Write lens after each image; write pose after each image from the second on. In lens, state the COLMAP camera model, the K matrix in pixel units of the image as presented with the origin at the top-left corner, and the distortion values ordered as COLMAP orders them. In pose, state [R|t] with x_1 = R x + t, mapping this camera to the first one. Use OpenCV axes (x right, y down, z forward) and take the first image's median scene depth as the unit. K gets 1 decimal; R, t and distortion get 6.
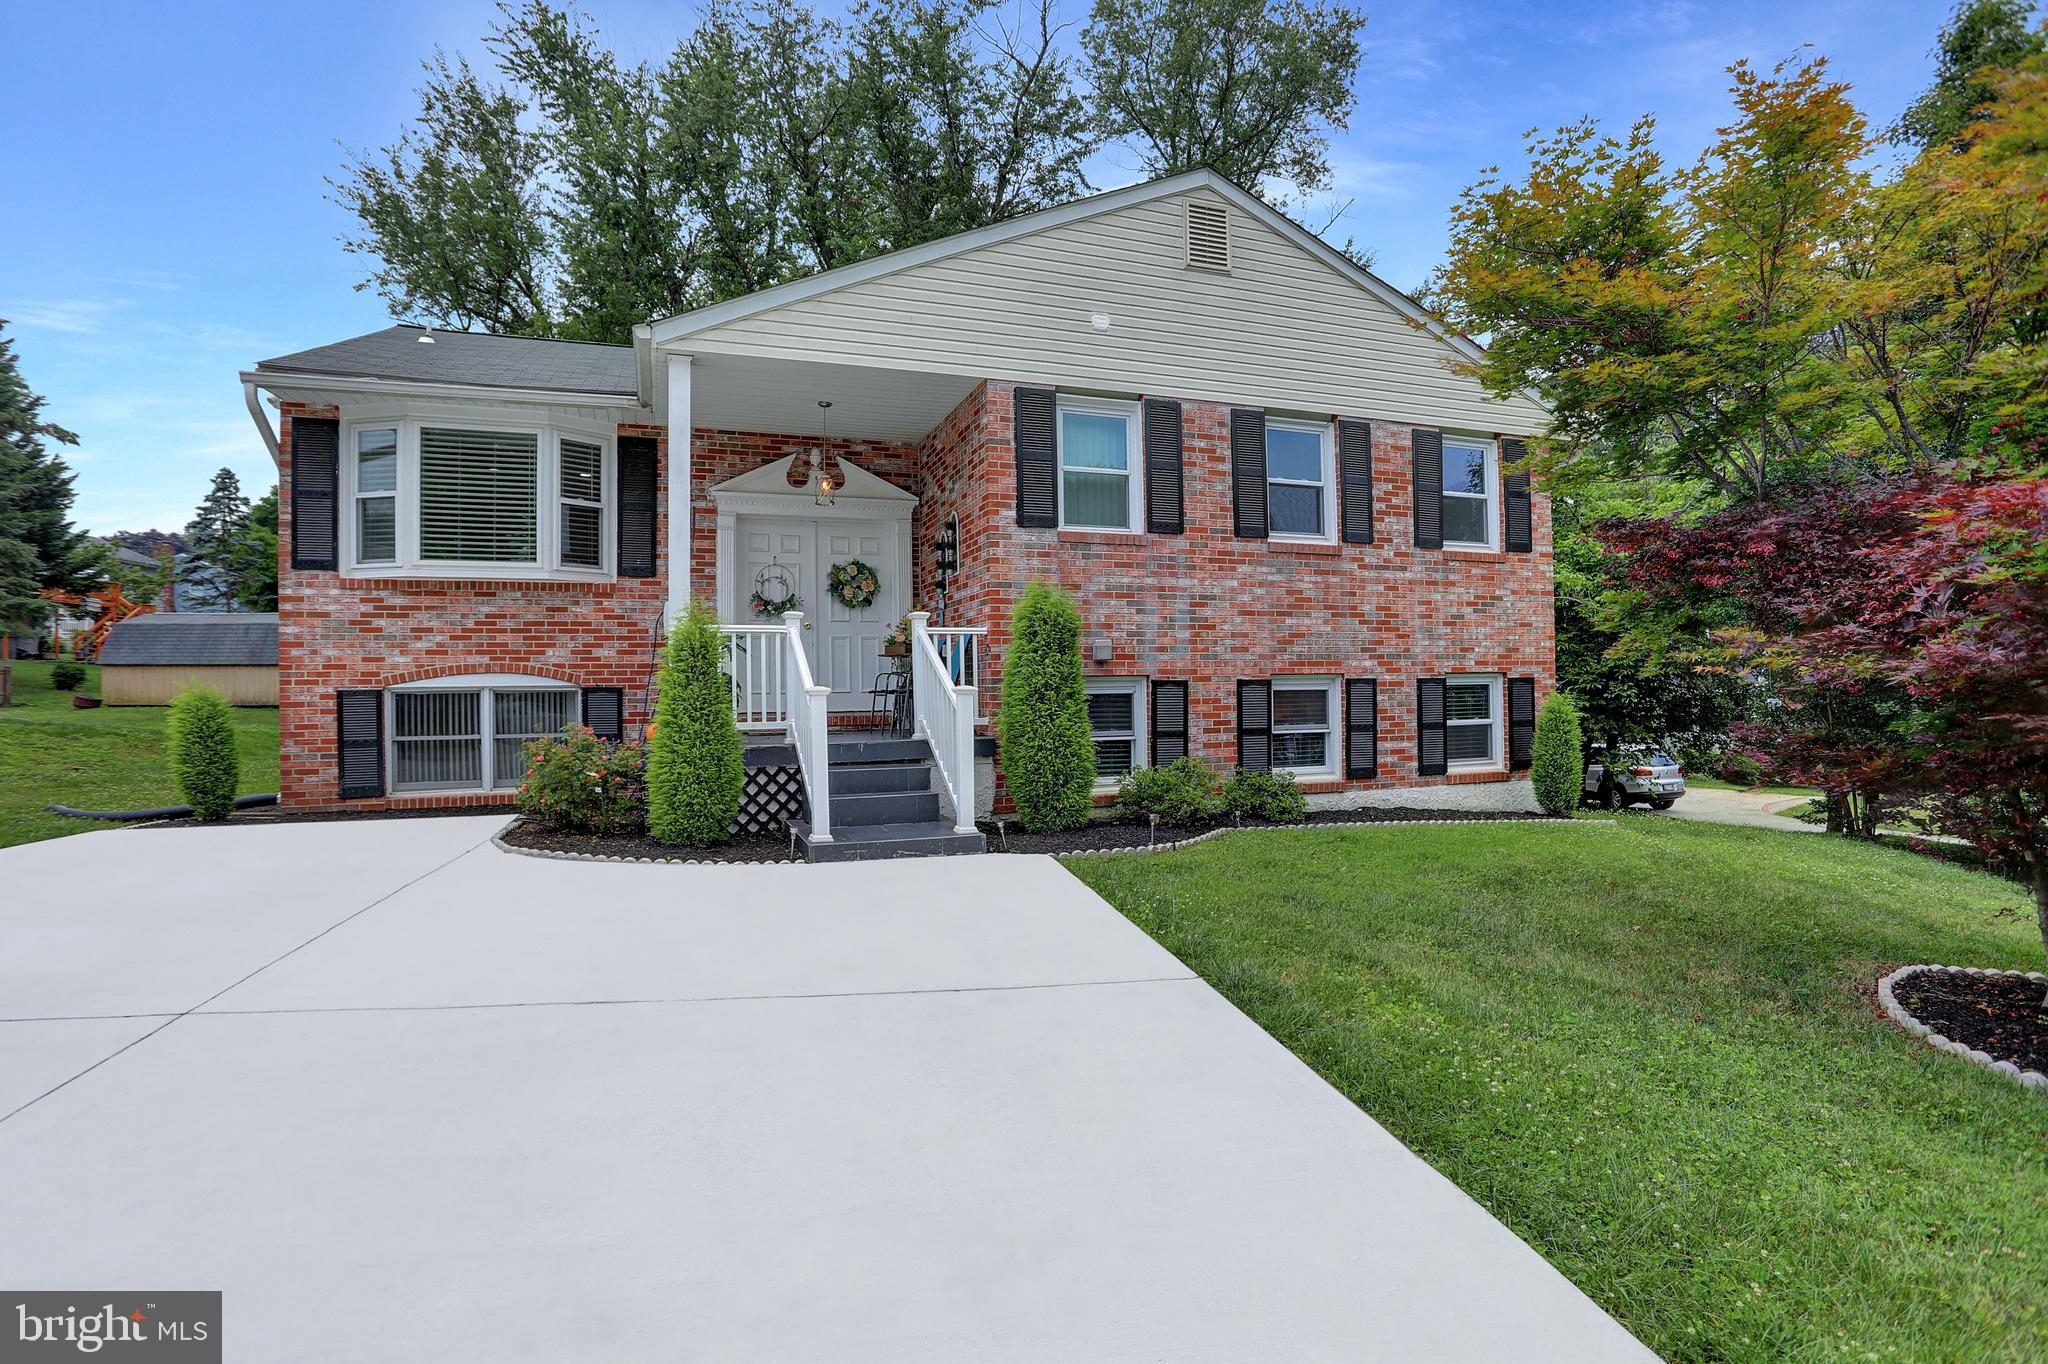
lens RADIAL K [[986.9, 0, 1012.0], [0, 986.9, 684.8], [0, 0, 1]] dist [-0.027328, 0.010161]
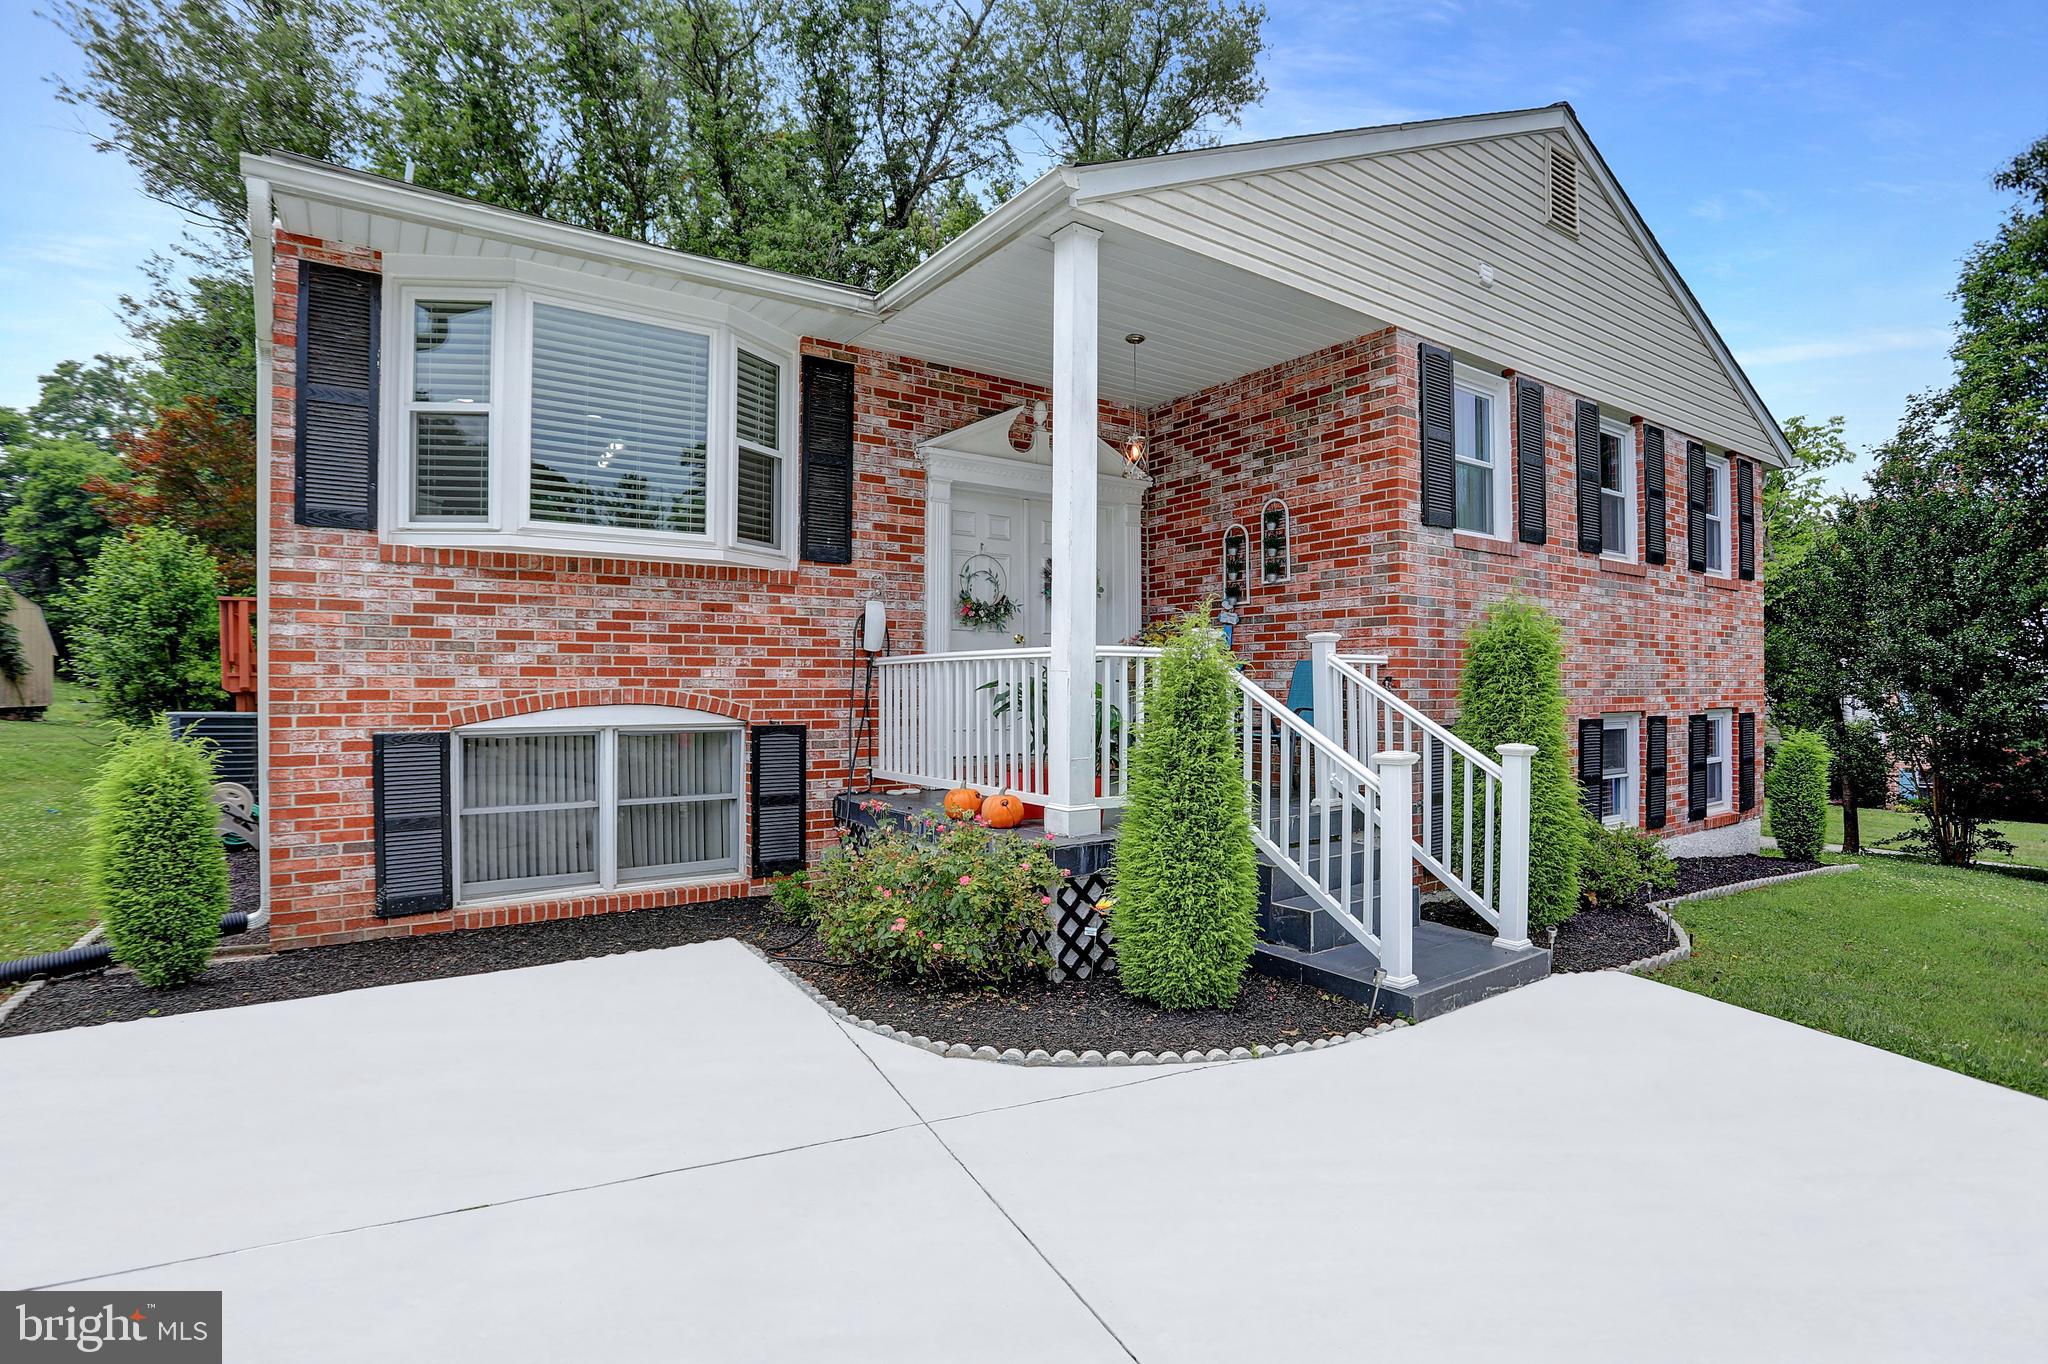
lens RADIAL K [[986.9, 0, 1030.9], [0, 986.9, 682.6], [0, 0, 1]] dist [-0.027328, 0.010161]
pose [[0.963397, 0.014053, 0.267711, -0.453462], [-0.014583, 0.999894, -0.000006, -0.030495], [-0.267683, -0.003899, 0.963499, 0.317712]]
